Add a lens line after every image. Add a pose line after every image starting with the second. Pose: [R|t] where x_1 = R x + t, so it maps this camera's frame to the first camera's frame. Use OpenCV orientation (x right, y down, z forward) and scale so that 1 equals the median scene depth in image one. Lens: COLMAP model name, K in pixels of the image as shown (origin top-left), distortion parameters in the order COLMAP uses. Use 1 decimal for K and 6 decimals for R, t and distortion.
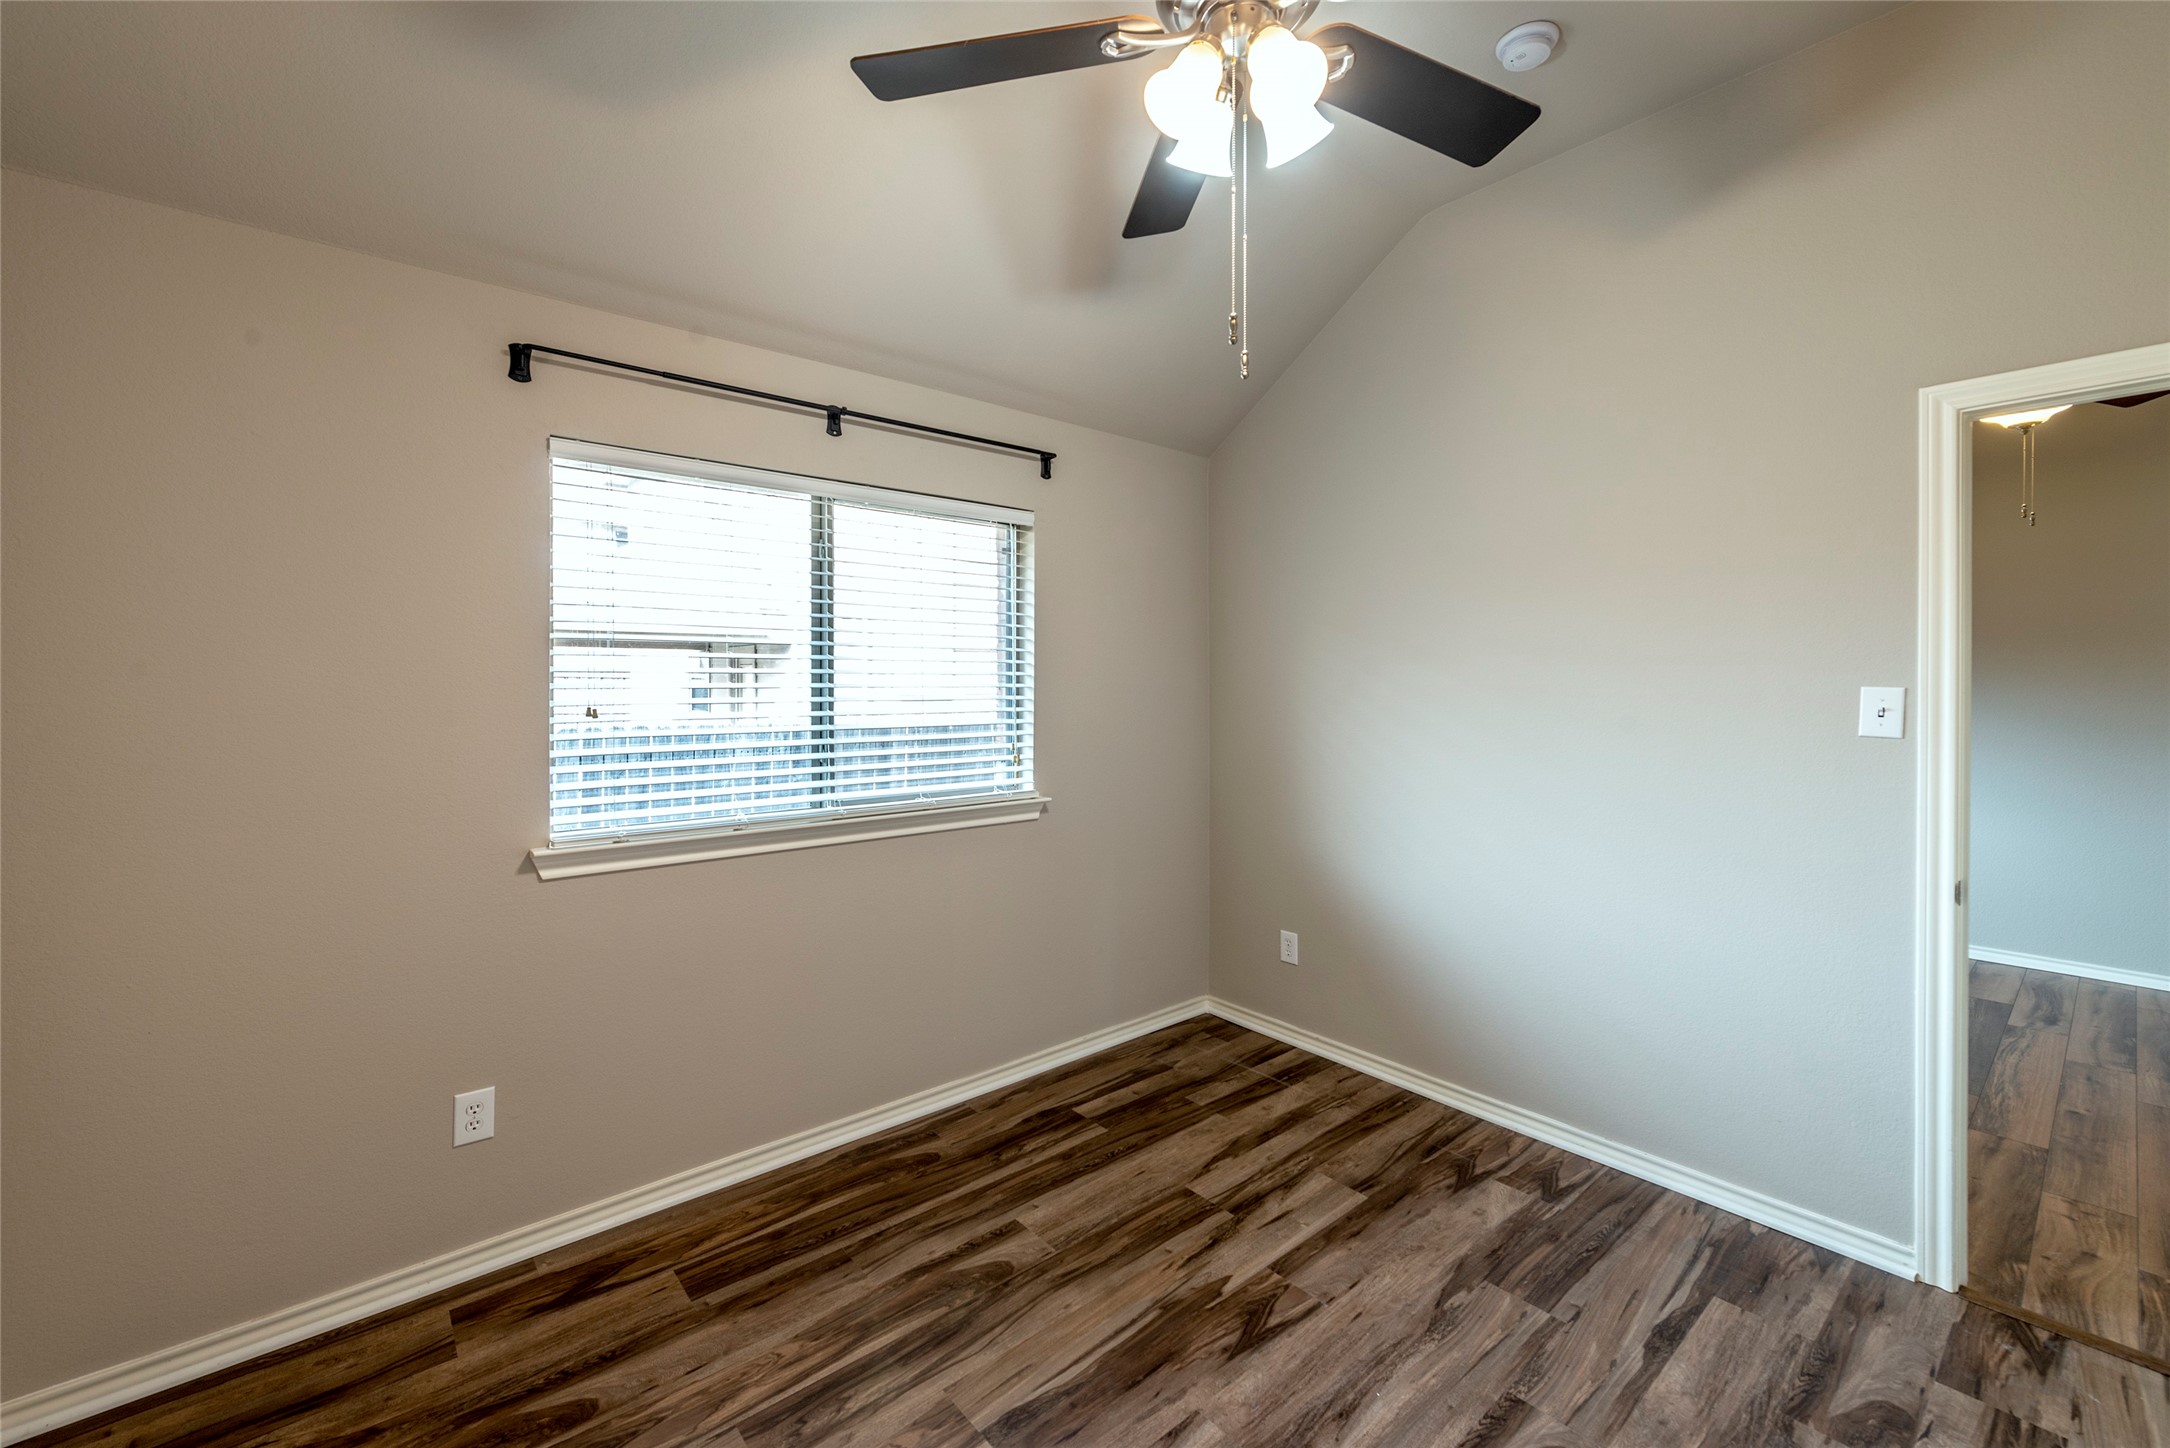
lens RADIAL K [[896.8, 0, 1070.3], [0, 896.8, 652.6], [0, 0, 1]] dist [0.001636, -0.000603]
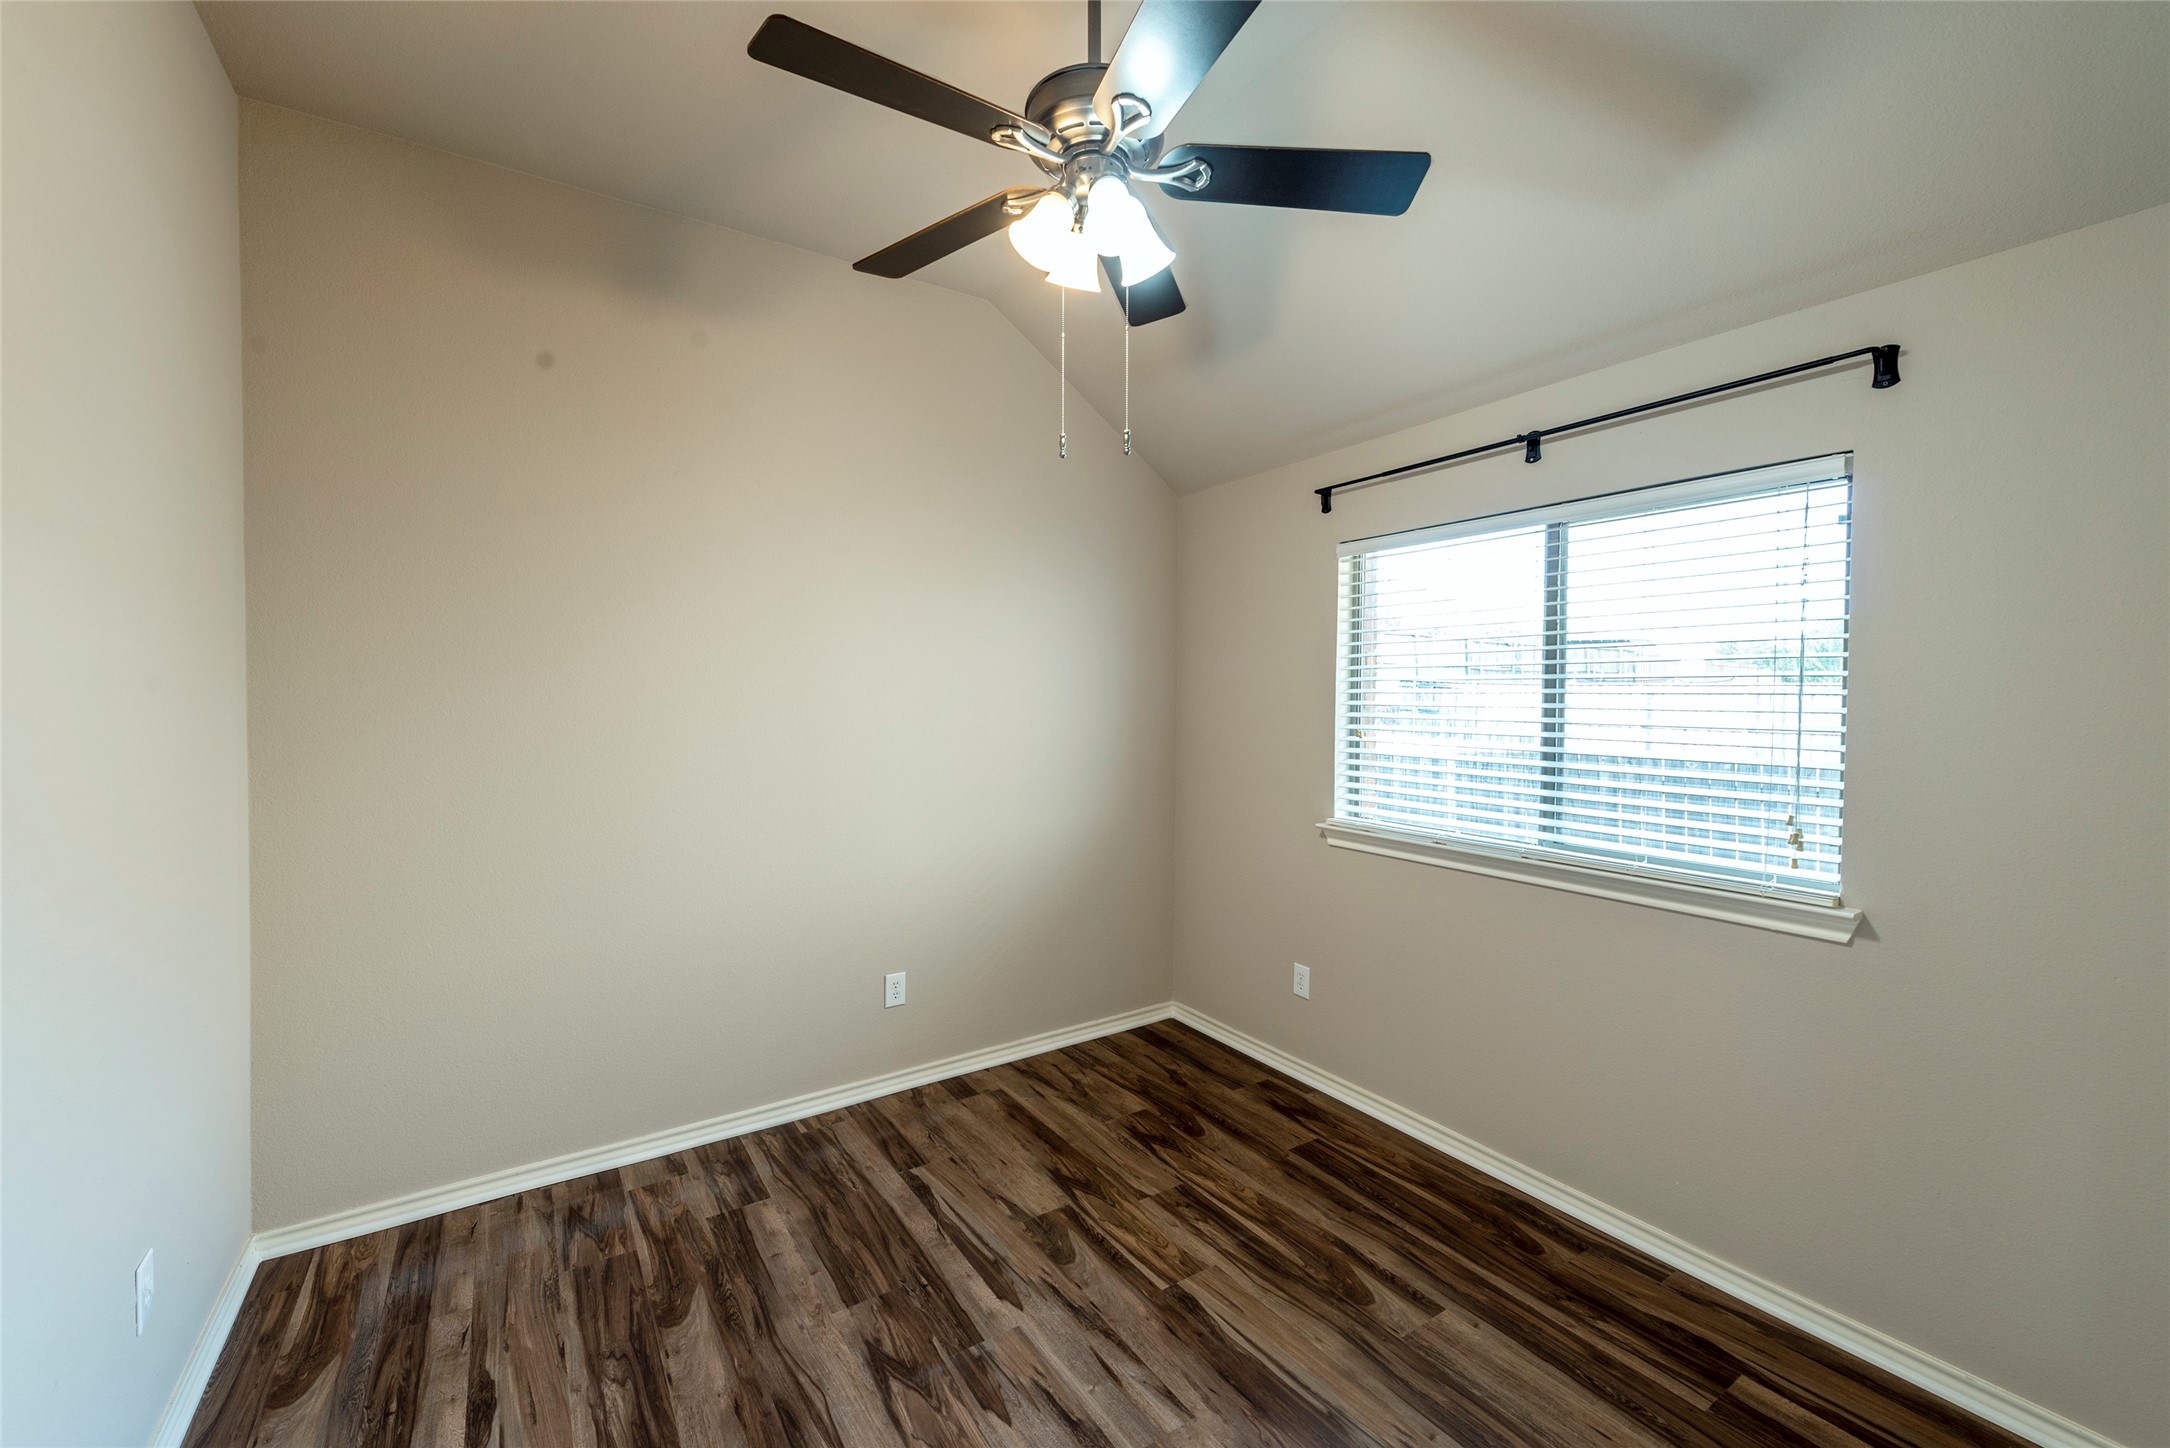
lens RADIAL K [[896.8, 0, 1070.3], [0, 896.8, 652.6], [0, 0, 1]] dist [0.001636, -0.000603]
pose [[-0.145555, -0.040925, -0.988503, 0.974862], [0.031527, 0.998445, -0.045978, -0.010014], [0.988848, -0.037857, -0.144038, 0.814343]]
